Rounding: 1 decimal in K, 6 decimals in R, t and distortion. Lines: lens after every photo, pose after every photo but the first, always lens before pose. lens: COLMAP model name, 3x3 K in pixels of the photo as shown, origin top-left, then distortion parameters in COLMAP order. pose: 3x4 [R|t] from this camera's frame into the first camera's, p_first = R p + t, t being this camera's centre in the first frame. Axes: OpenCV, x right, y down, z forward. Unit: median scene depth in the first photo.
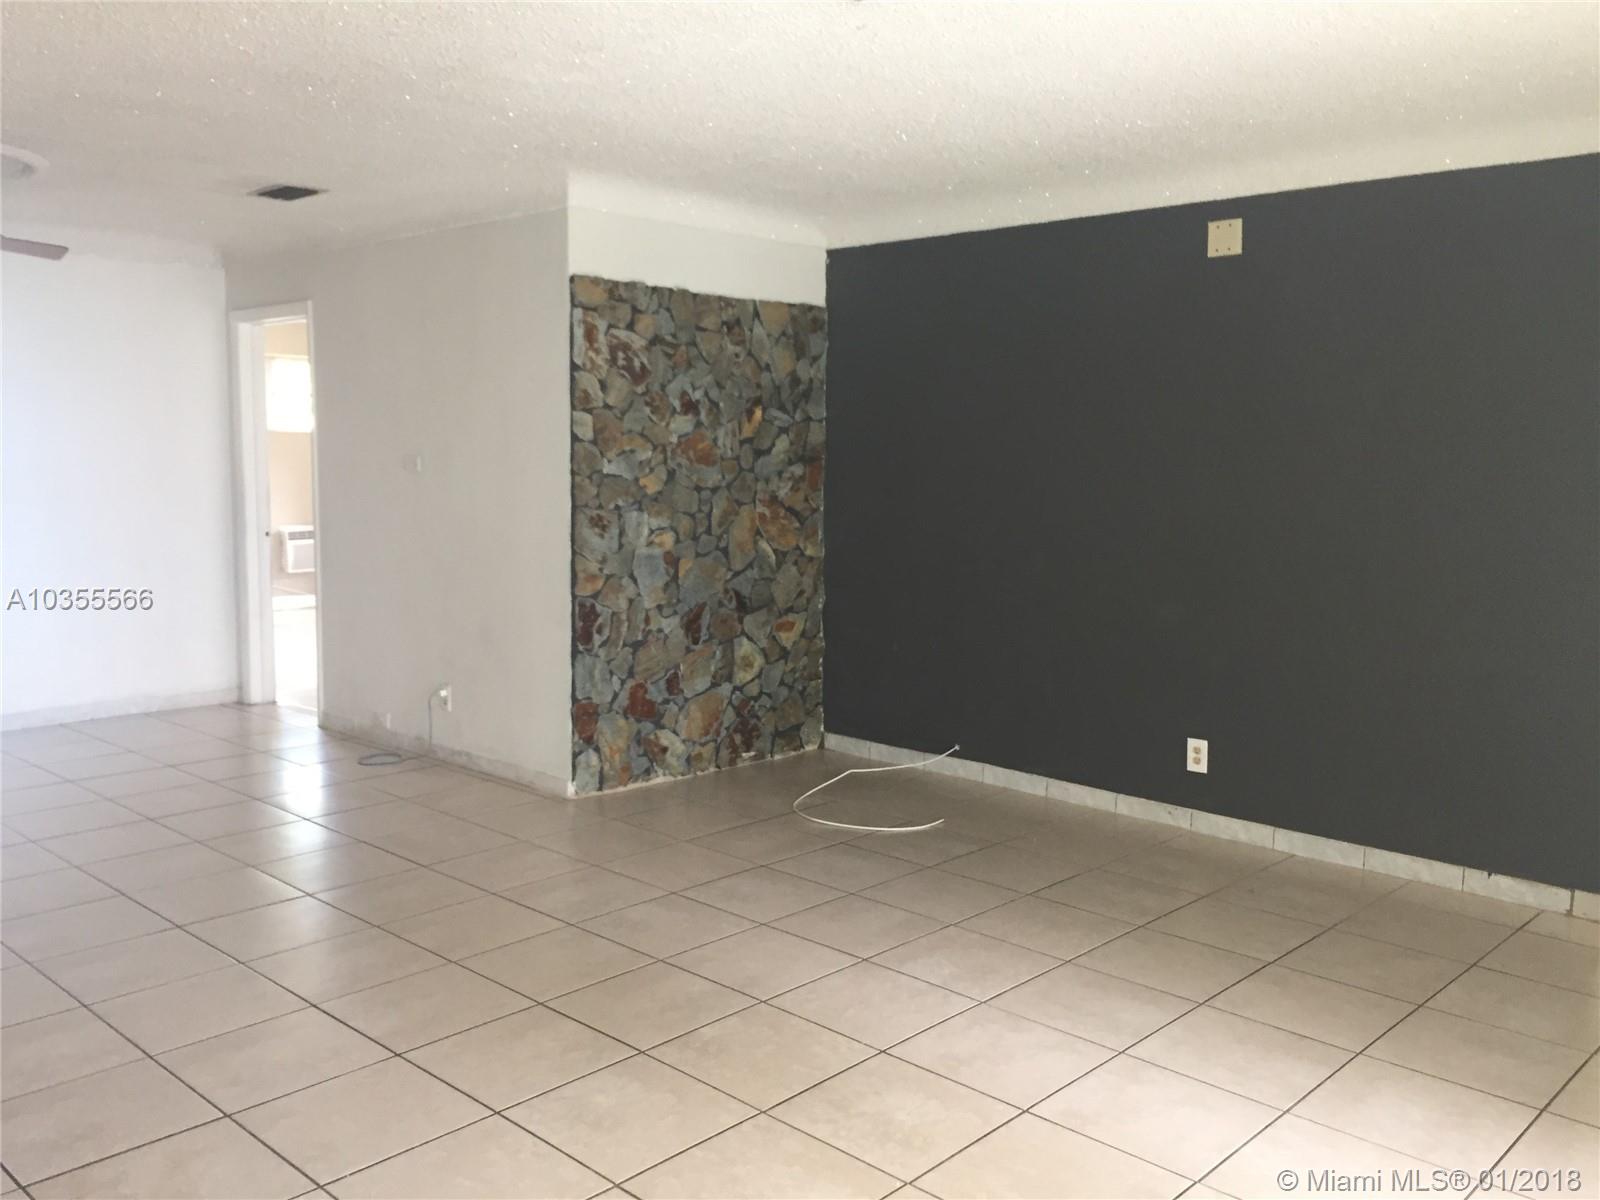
lens RADIAL K [[1371.1, 0, 800.0], [0, 1371.1, 600.0], [0, 0, 1]] dist [0.042692, -0.010802]
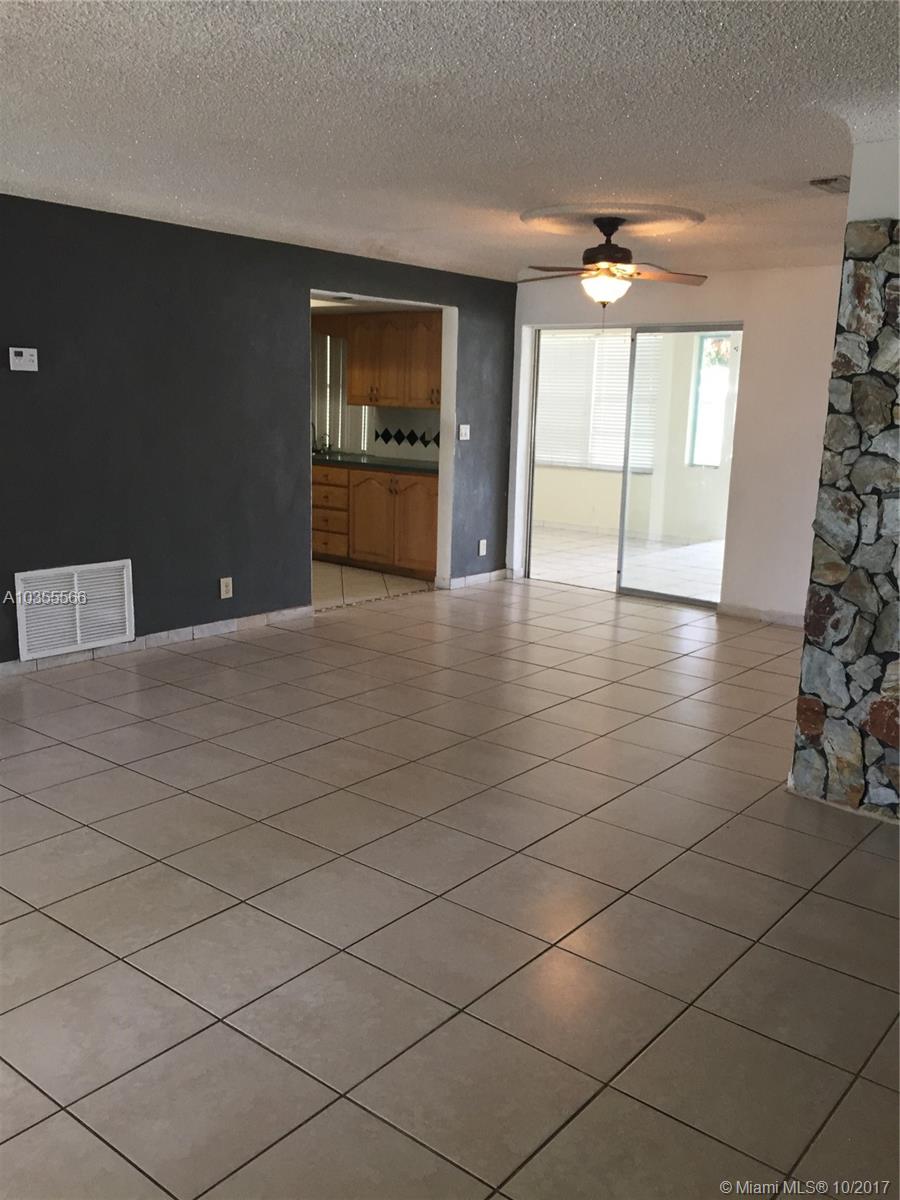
lens RADIAL K [[1028.4, 0, 450.0], [0, 1028.4, 600.0], [0, 0, 1]] dist [0.042692, -0.010802]
pose [[0.077329, 0.187294, -0.979255, 0.497301], [-0.141796, 0.974278, 0.175145, -0.077508], [0.986871, 0.125311, 0.101898, 0.681846]]
